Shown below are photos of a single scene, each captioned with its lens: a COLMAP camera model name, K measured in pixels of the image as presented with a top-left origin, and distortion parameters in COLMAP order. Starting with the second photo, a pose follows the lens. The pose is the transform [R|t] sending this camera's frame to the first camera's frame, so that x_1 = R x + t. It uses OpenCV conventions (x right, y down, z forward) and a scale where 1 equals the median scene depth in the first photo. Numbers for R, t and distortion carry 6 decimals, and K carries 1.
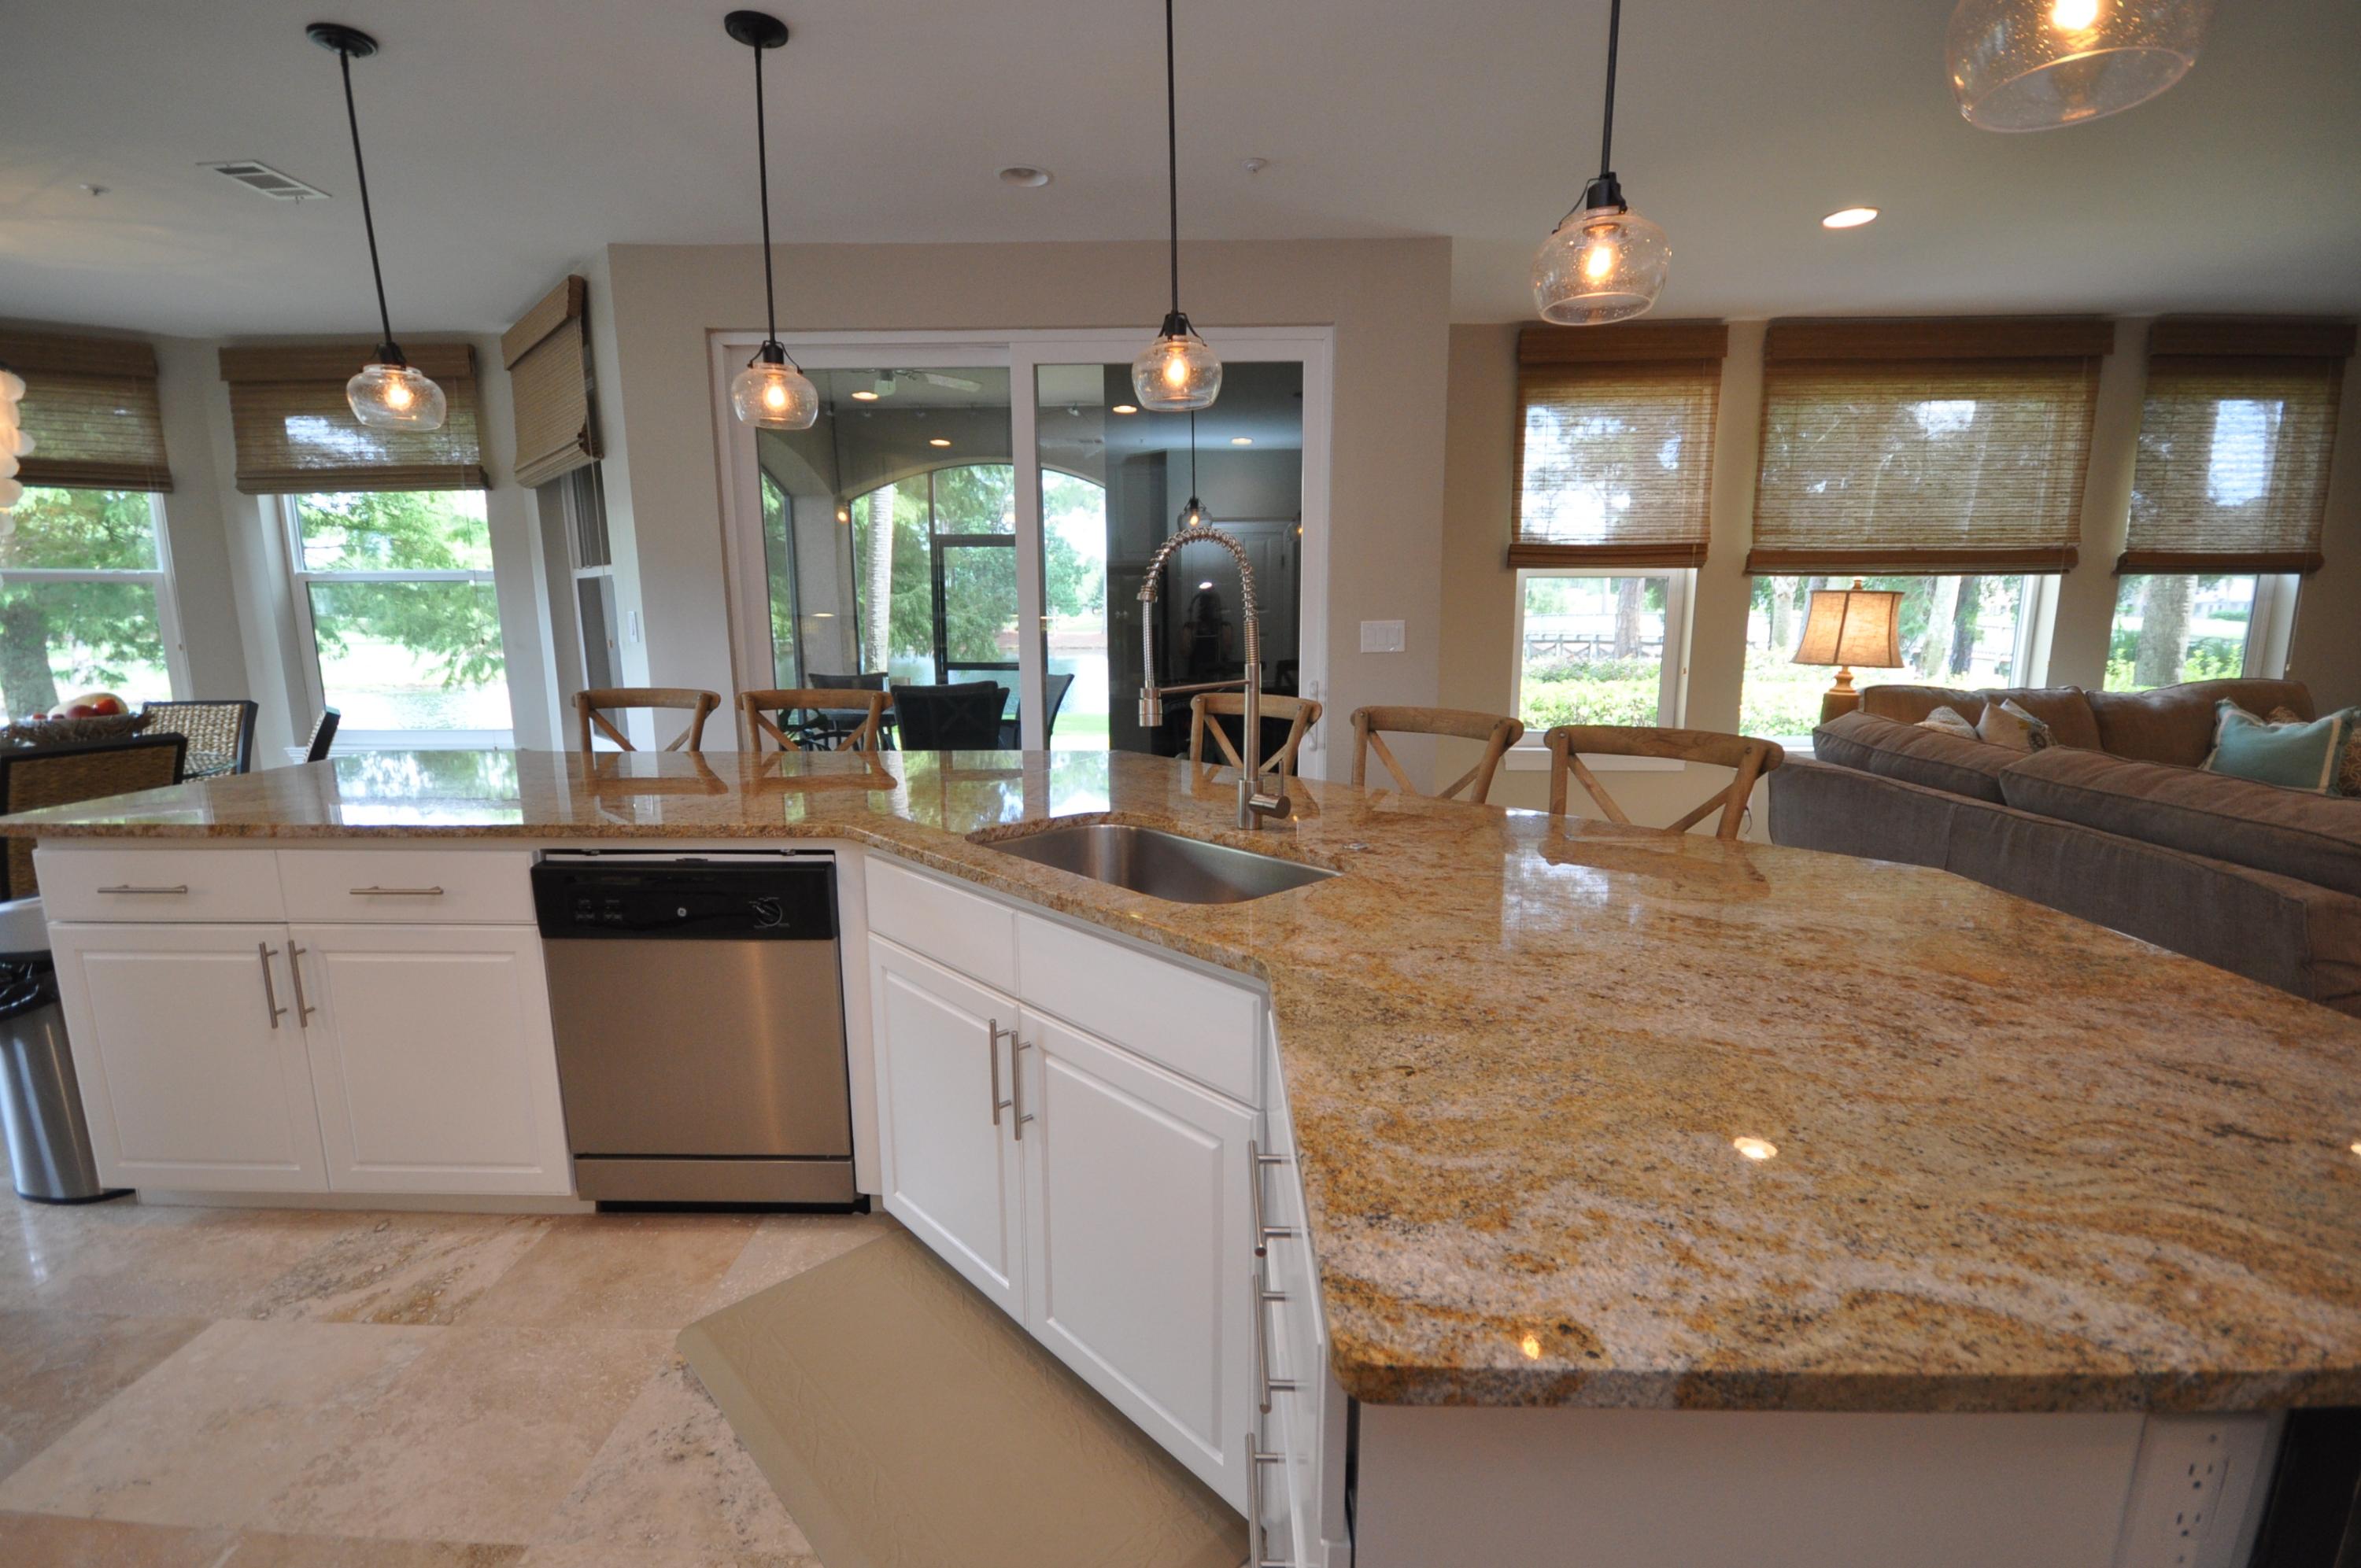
lens RADIAL K [[1036.7, 0, 1178.3], [0, 1036.7, 793.2], [0, 0, 1]] dist [0.001924, -0.006924]
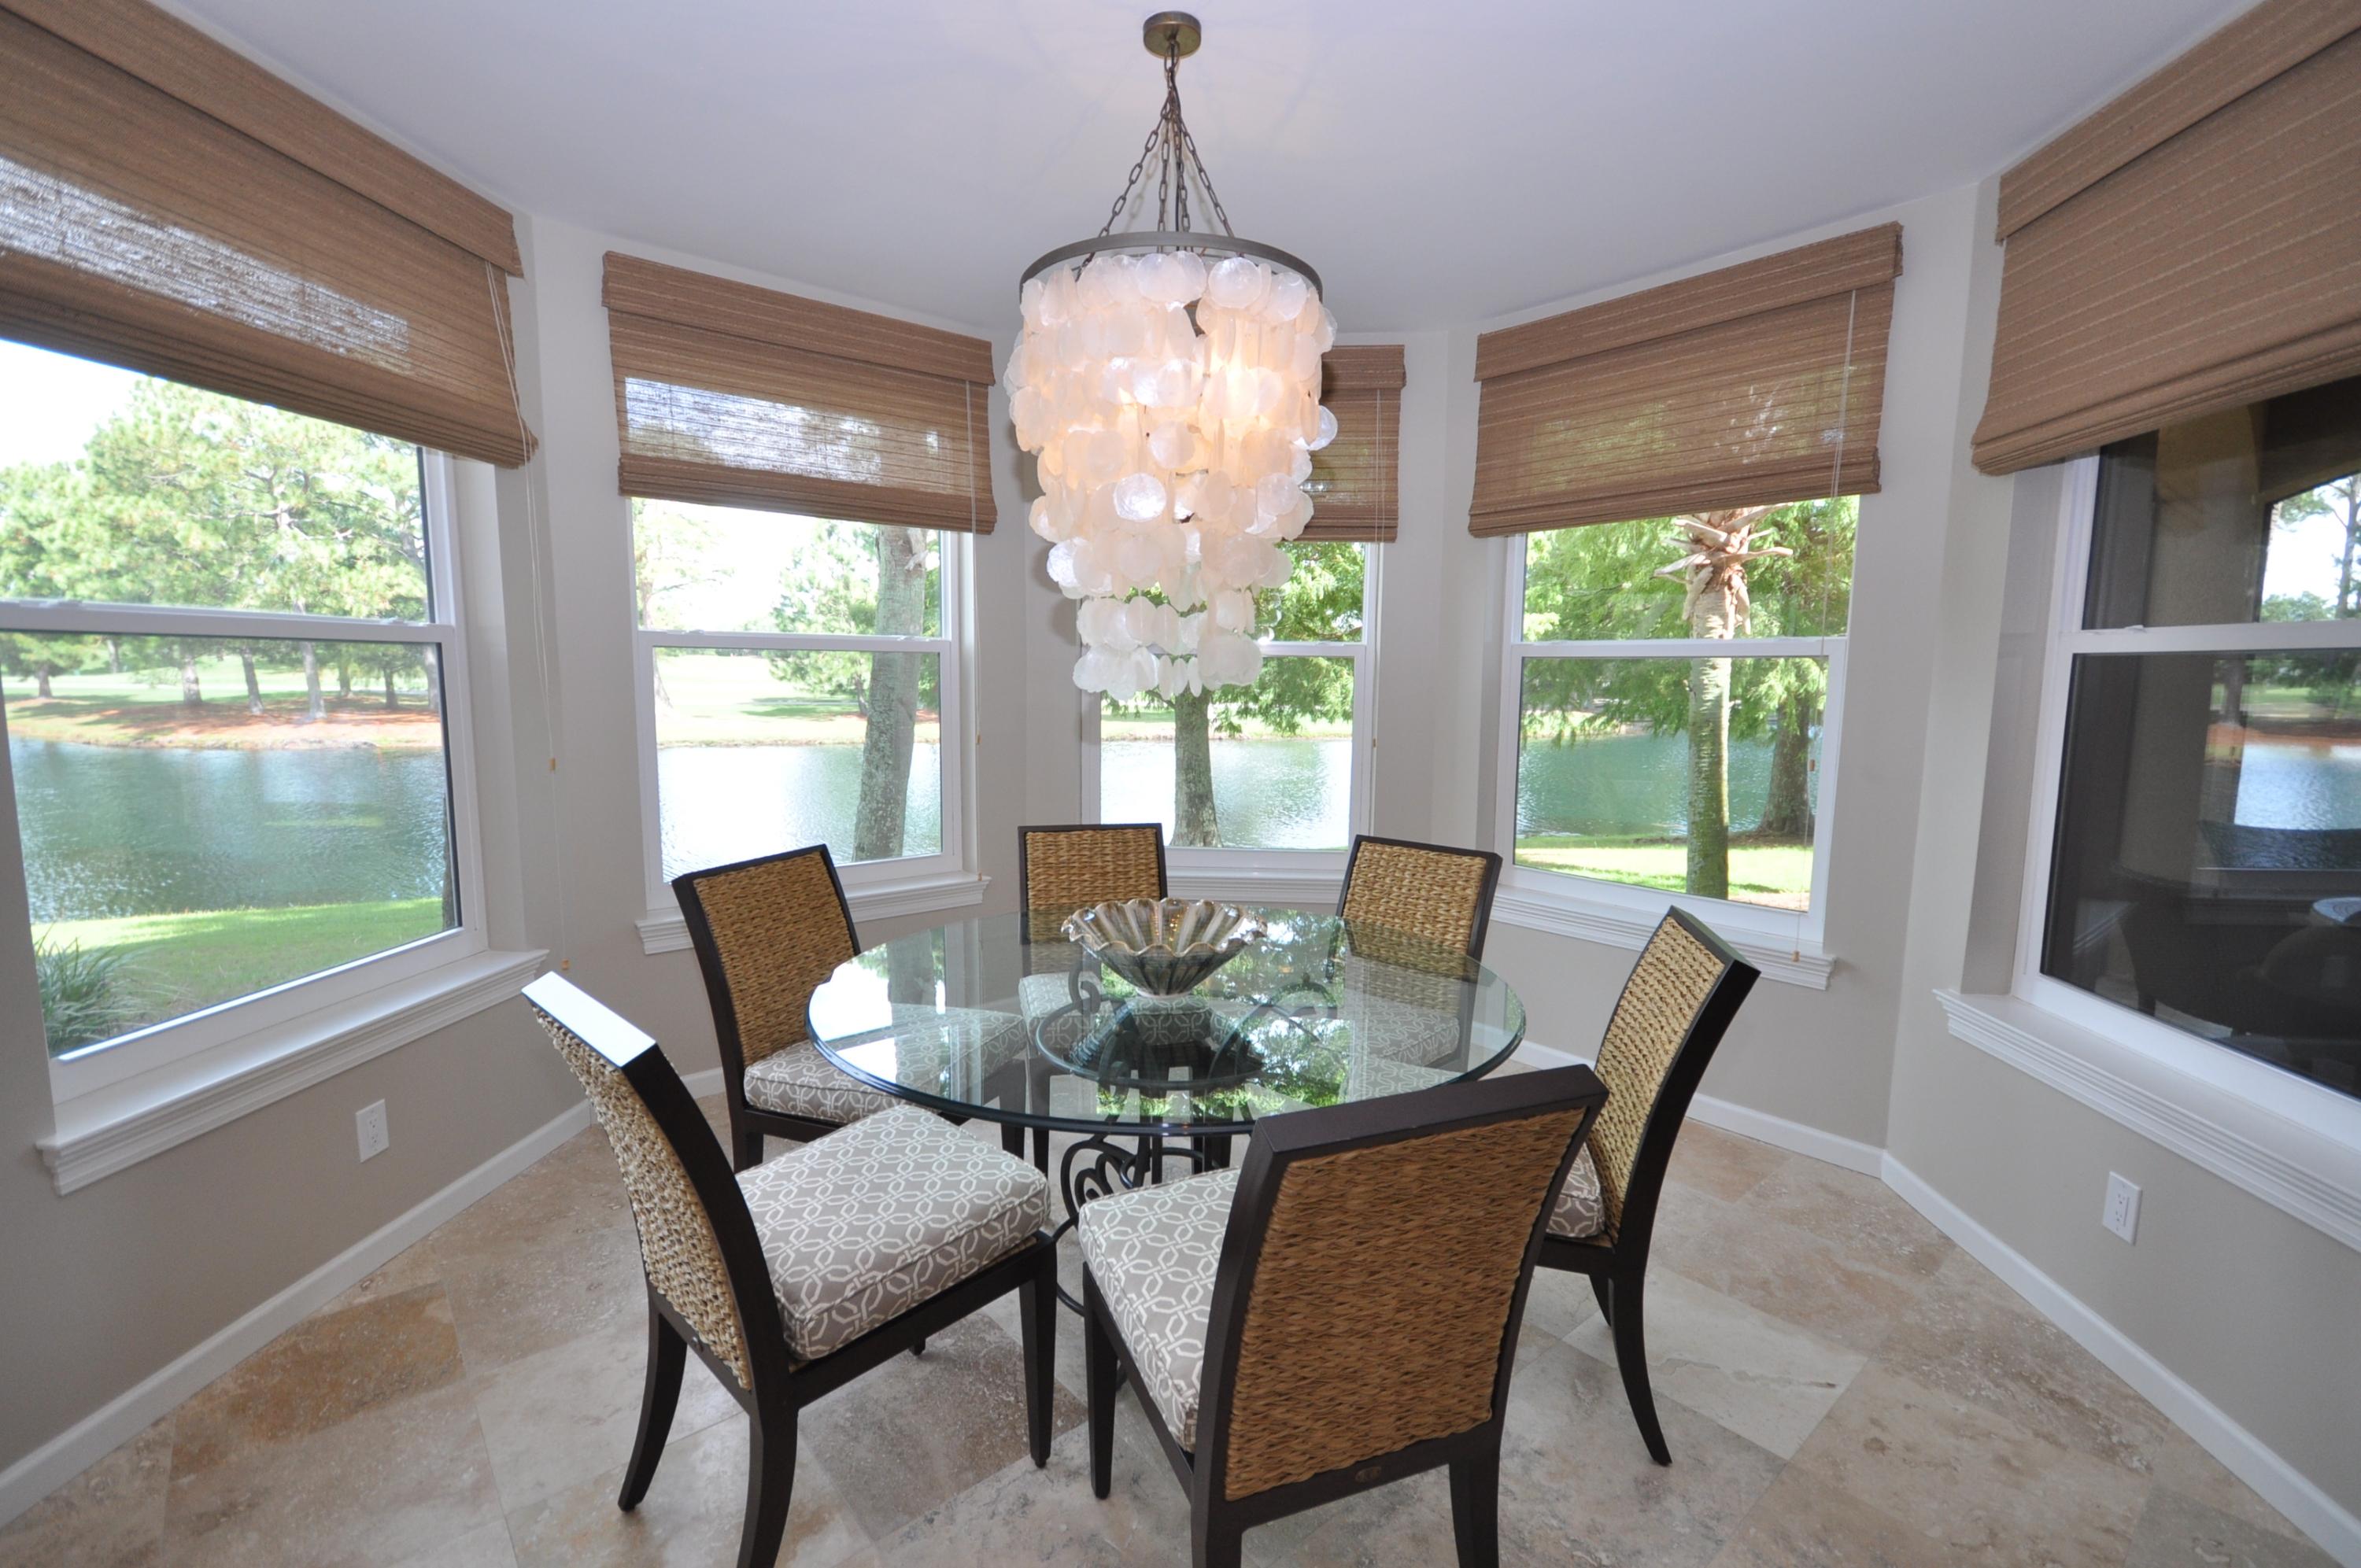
lens RADIAL K [[1036.7, 0, 1167.4], [0, 1036.7, 790.5], [0, 0, 1]] dist [0.001924, -0.006924]
pose [[0.662242, 0.096489, -0.743051, -1.218558], [-0.141352, 0.989956, 0.002572, -0.212737], [0.735836, 0.103328, 0.669230, 0.938745]]
